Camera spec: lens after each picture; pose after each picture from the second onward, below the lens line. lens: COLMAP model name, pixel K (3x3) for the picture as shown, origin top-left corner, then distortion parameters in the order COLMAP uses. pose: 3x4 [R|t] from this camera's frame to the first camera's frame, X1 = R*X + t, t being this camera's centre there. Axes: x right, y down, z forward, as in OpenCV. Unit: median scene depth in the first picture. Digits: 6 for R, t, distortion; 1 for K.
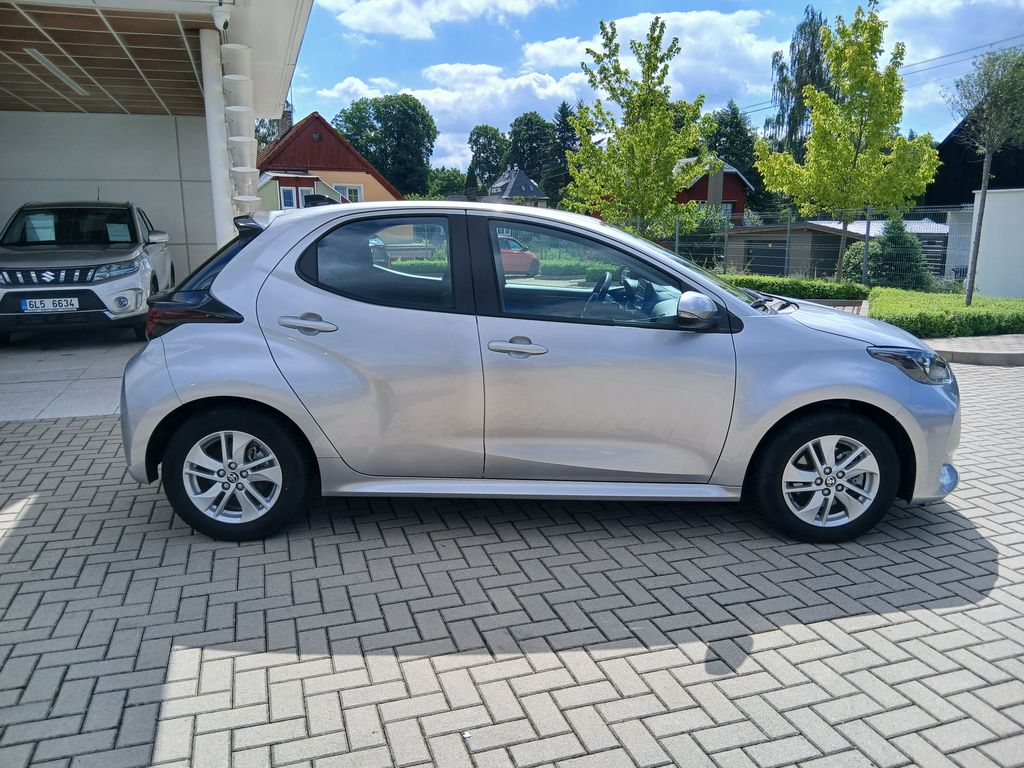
lens RADIAL K [[778.8, 0, 511.4], [0, 778.8, 379.8], [0, 0, 1]] dist [0.068822, -0.112885]
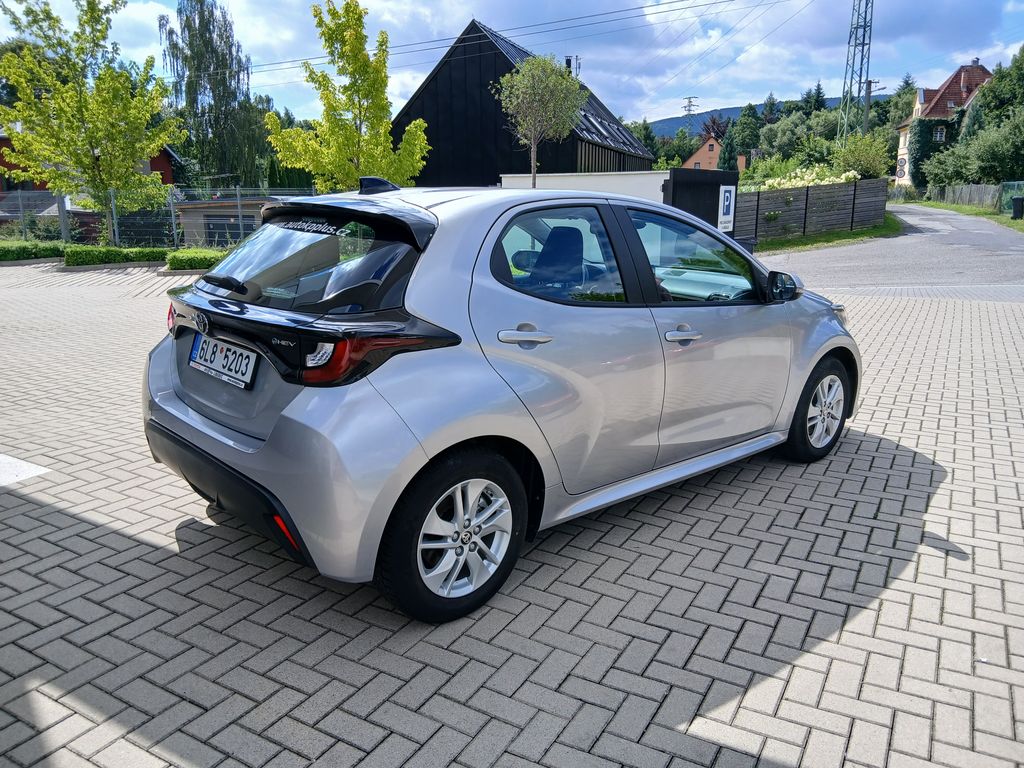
lens RADIAL K [[778.8, 0, 521.8], [0, 778.8, 379.2], [0, 0, 1]] dist [0.068822, -0.112885]
pose [[0.735505, -0.147989, 0.661159, -0.823202], [0.126733, 0.988680, 0.080316, -0.091785], [-0.665561, 0.024718, 0.745934, 0.375458]]
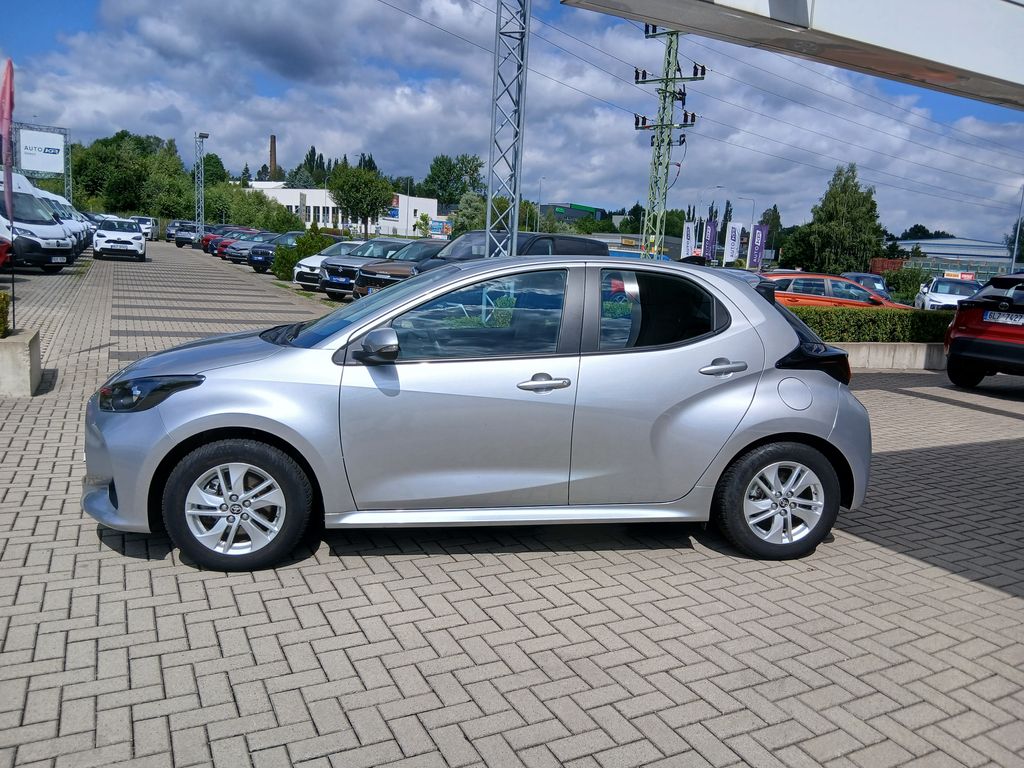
lens RADIAL K [[778.8, 0, 517.9], [0, 778.8, 378.7], [0, 0, 1]] dist [0.068822, -0.112885]
pose [[-0.988716, -0.026200, -0.147495, 0.198261], [-0.075815, 0.936698, 0.341830, -0.518213], [0.129203, 0.349156, -0.928115, 2.468445]]
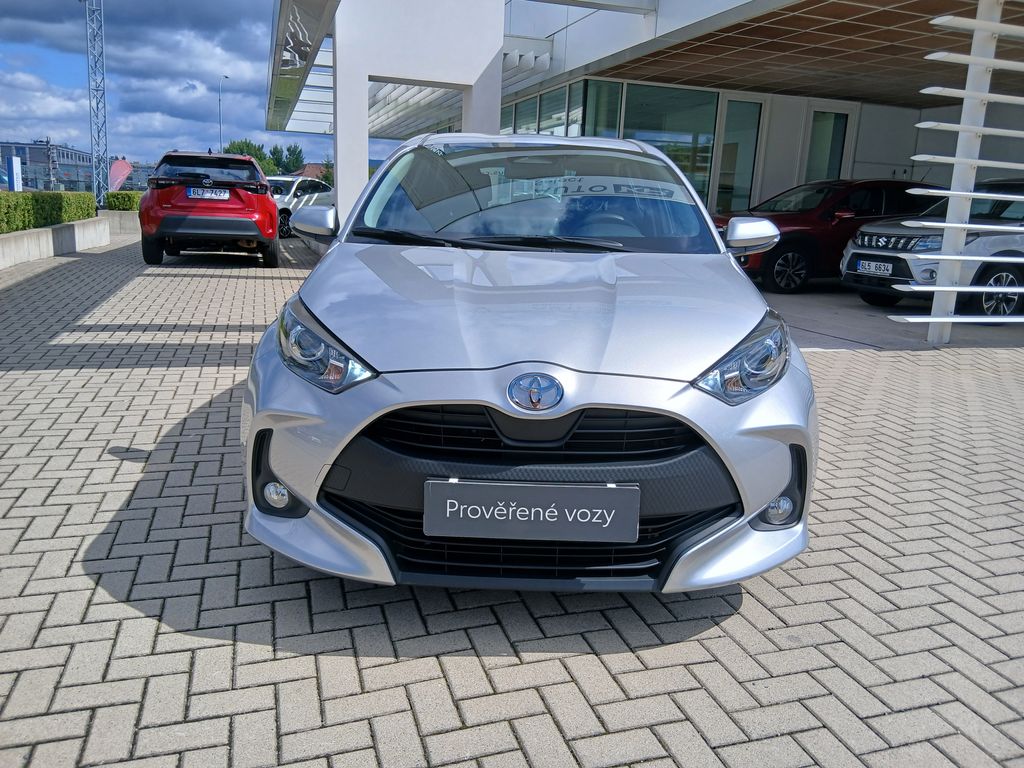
lens RADIAL K [[778.8, 0, 516.7], [0, 778.8, 383.2], [0, 0, 1]] dist [0.068822, -0.112885]
pose [[-0.010542, 0.231017, -0.972893, 1.198186], [-0.236632, 0.944735, 0.226895, -0.175466], [0.971542, 0.232609, 0.044707, 1.204000]]
